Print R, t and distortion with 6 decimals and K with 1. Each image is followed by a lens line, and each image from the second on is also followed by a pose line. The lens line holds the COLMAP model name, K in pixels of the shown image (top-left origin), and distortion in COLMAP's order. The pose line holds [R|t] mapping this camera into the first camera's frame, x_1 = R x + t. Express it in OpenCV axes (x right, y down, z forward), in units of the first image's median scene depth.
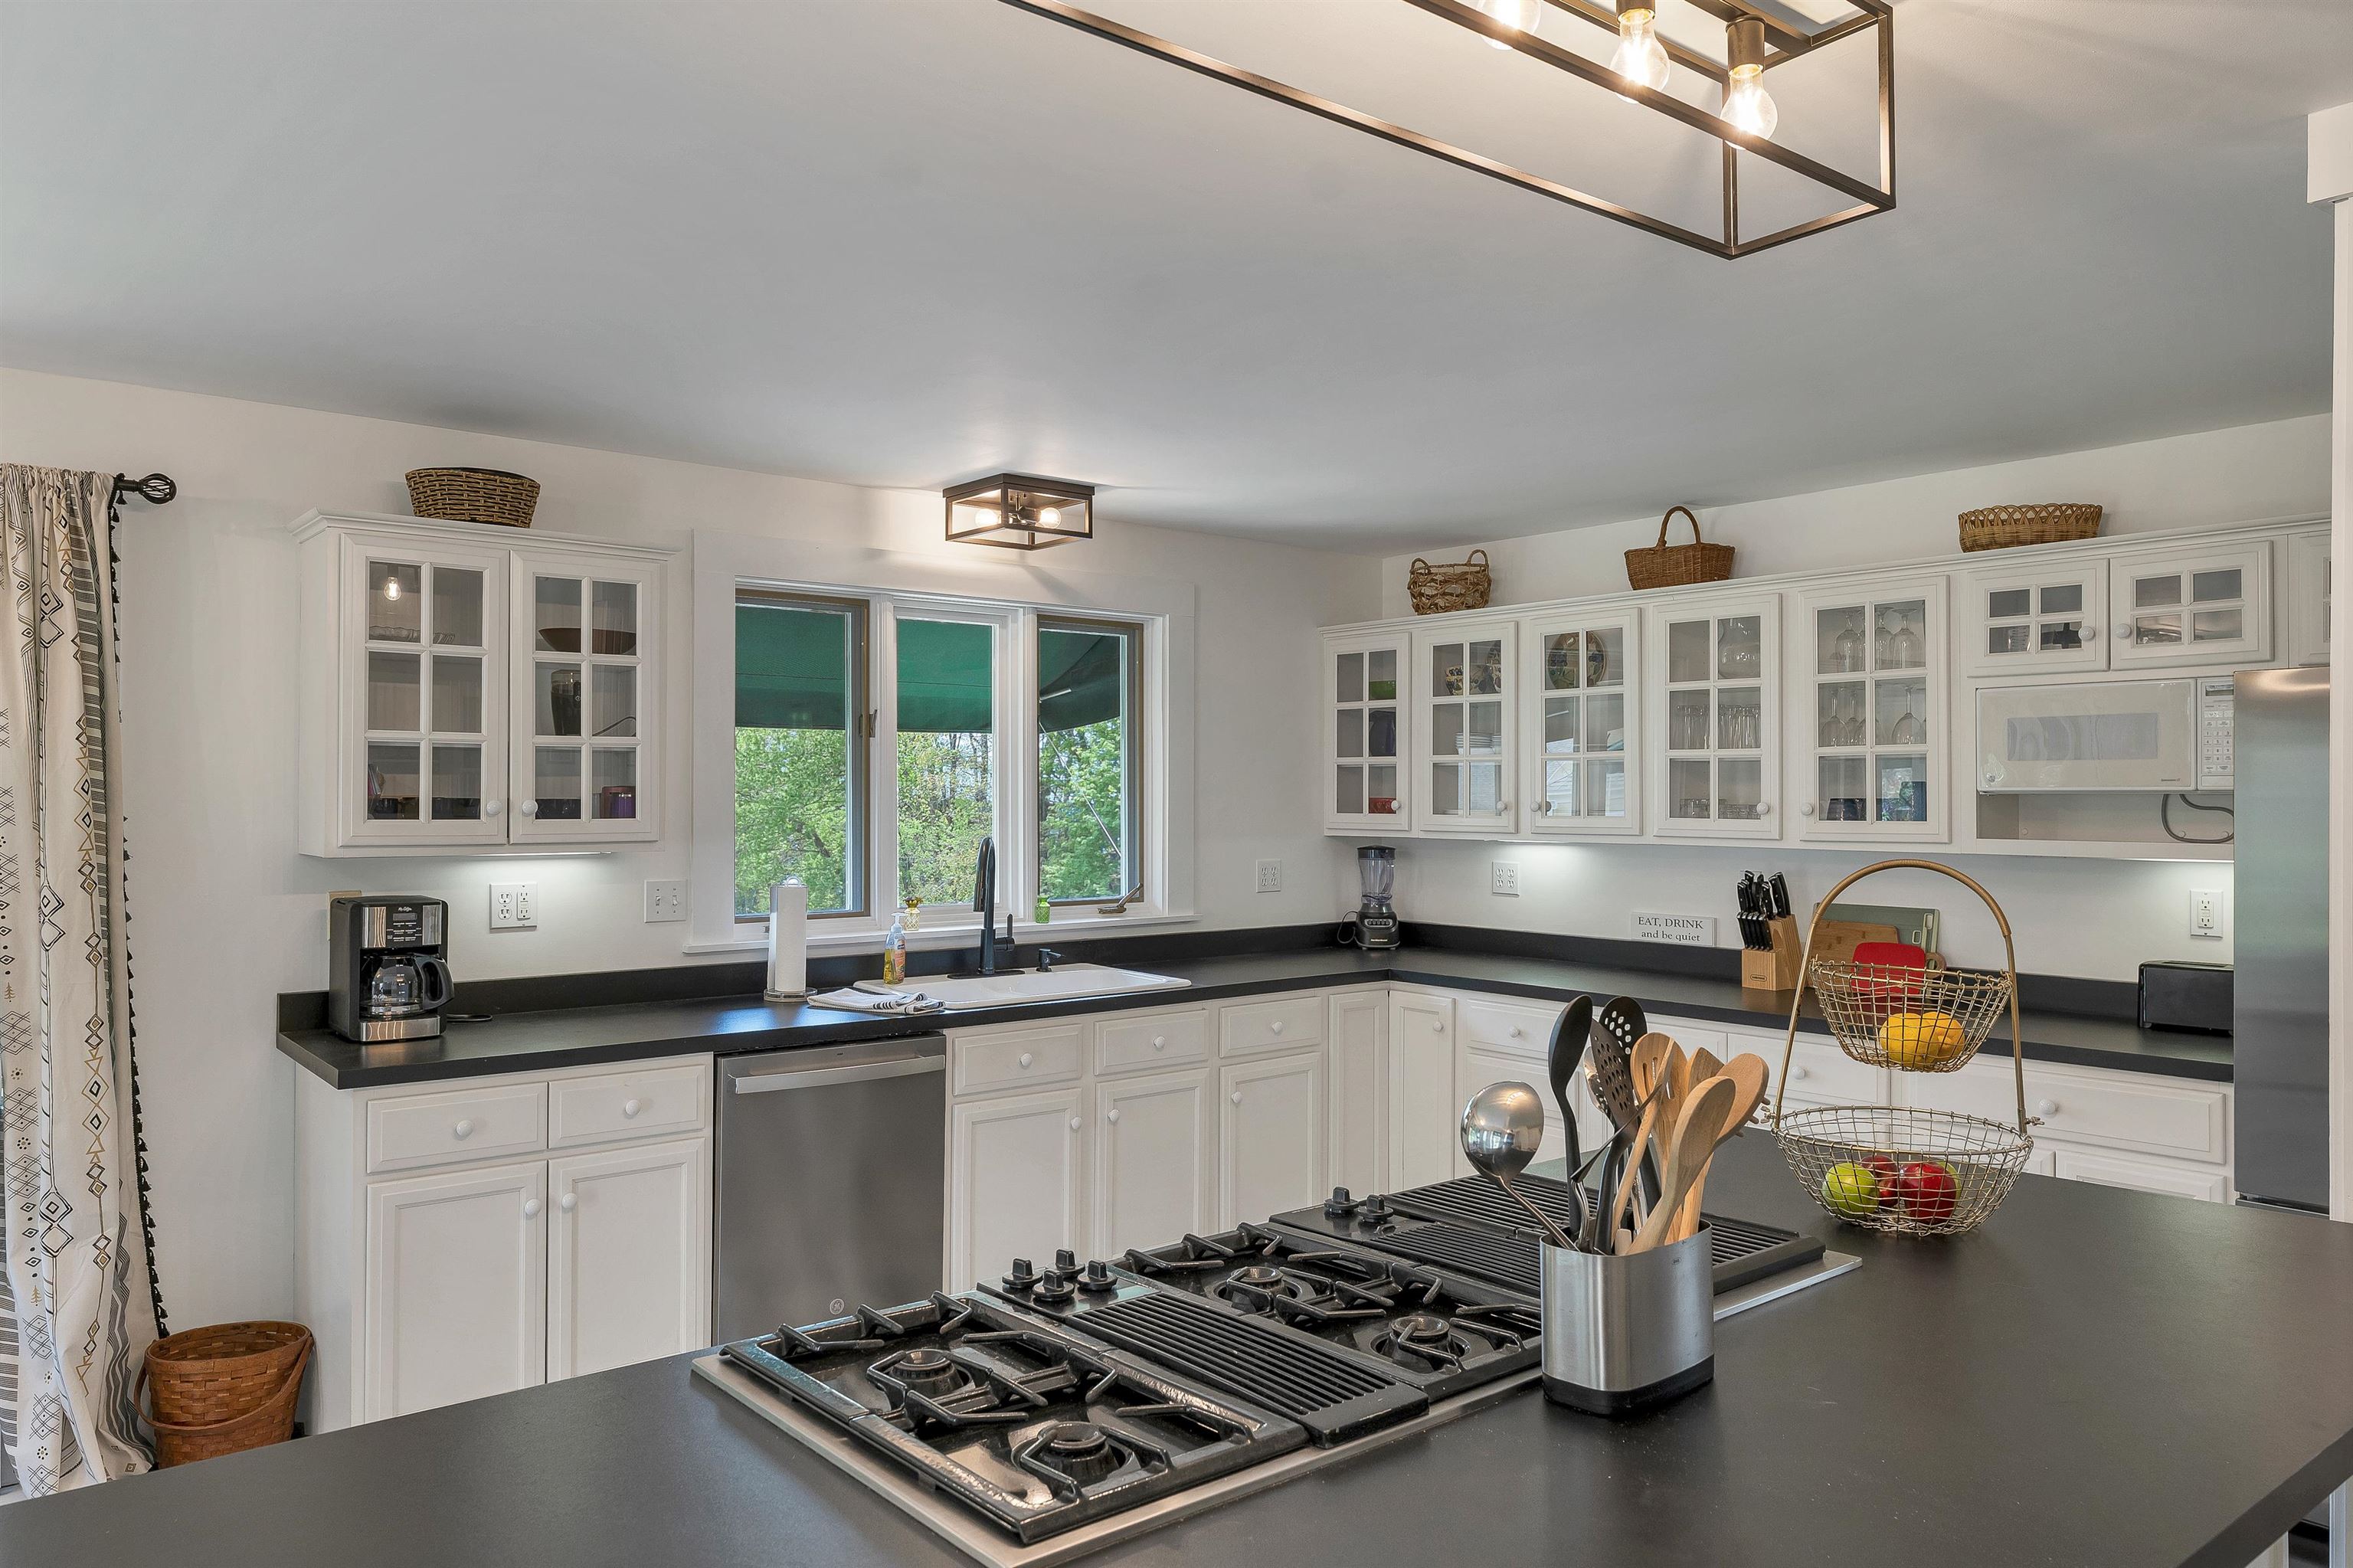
lens RADIAL K [[1620.0, 0, 1192.6], [0, 1620.0, 789.4], [0, 0, 1]] dist [-0.001355, 0.000381]
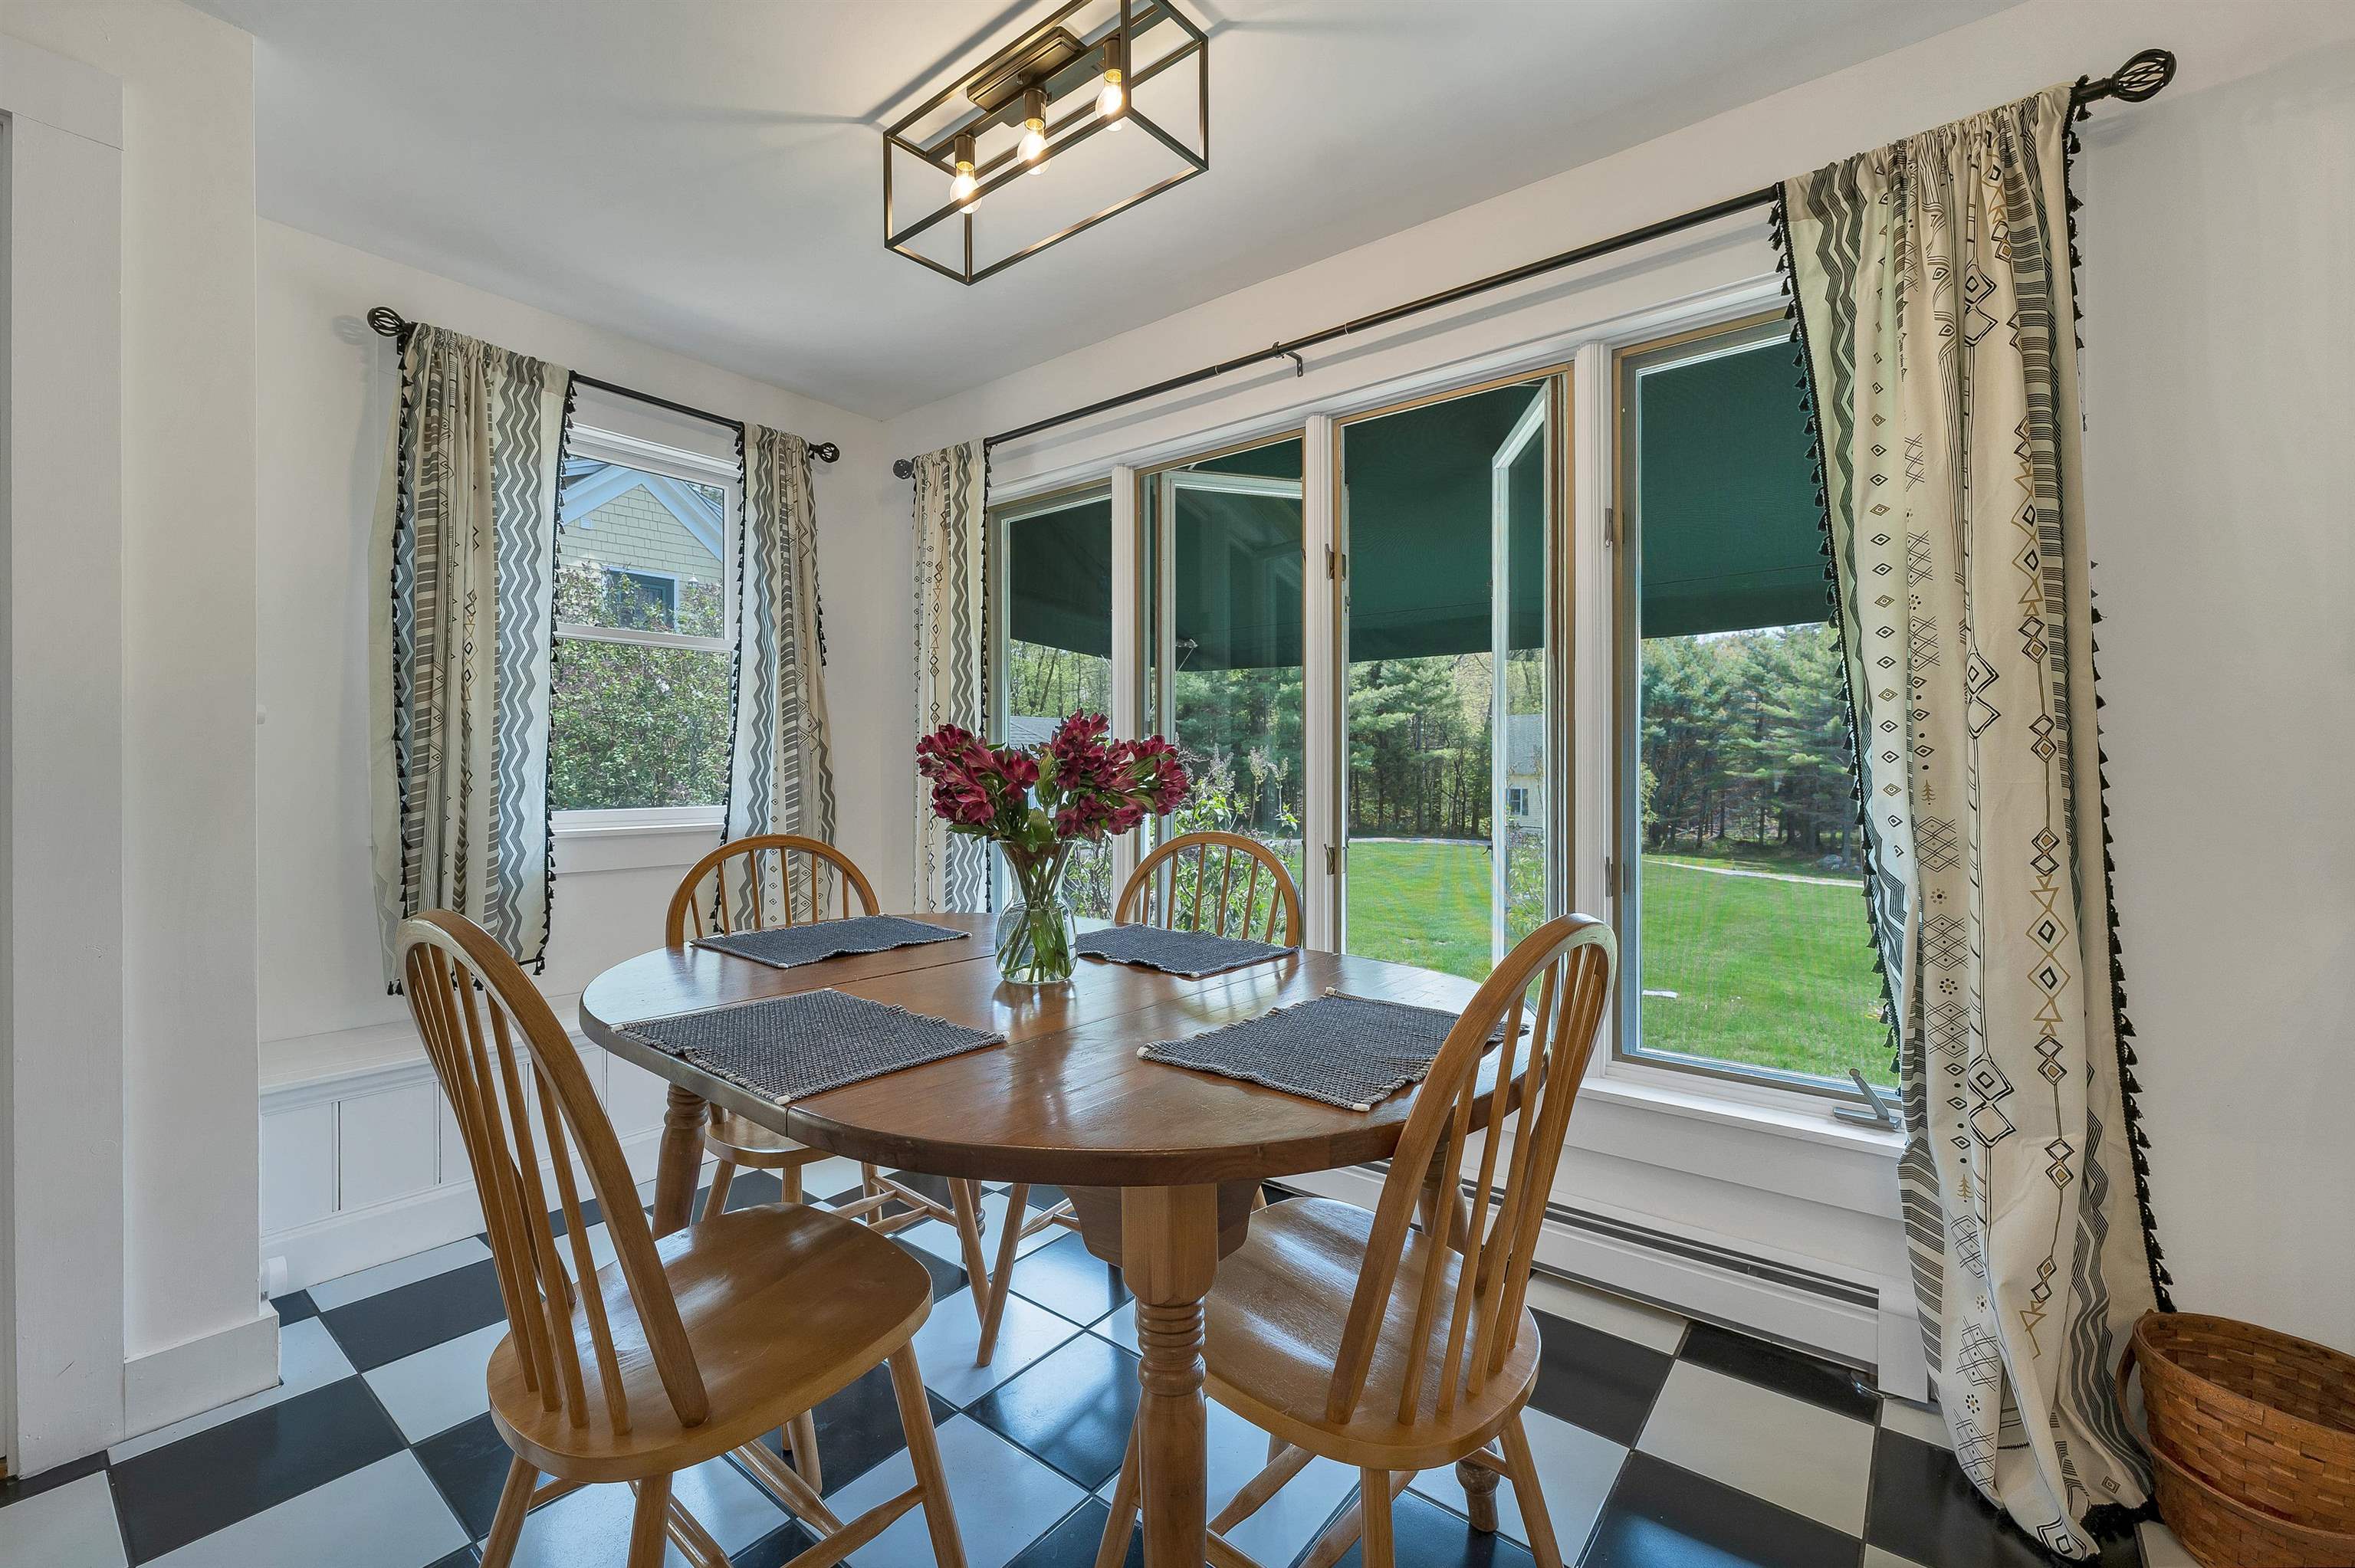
lens RADIAL K [[972.7, 0, 1188.8], [0, 972.7, 772.4], [0, 0, 1]] dist [0.002537, -0.000246]
pose [[0.215251, -0.007273, -0.976532, -0.333366], [0.003297, 0.999972, -0.006721, 0.114775], [0.976553, -0.001773, 0.215269, 0.529530]]
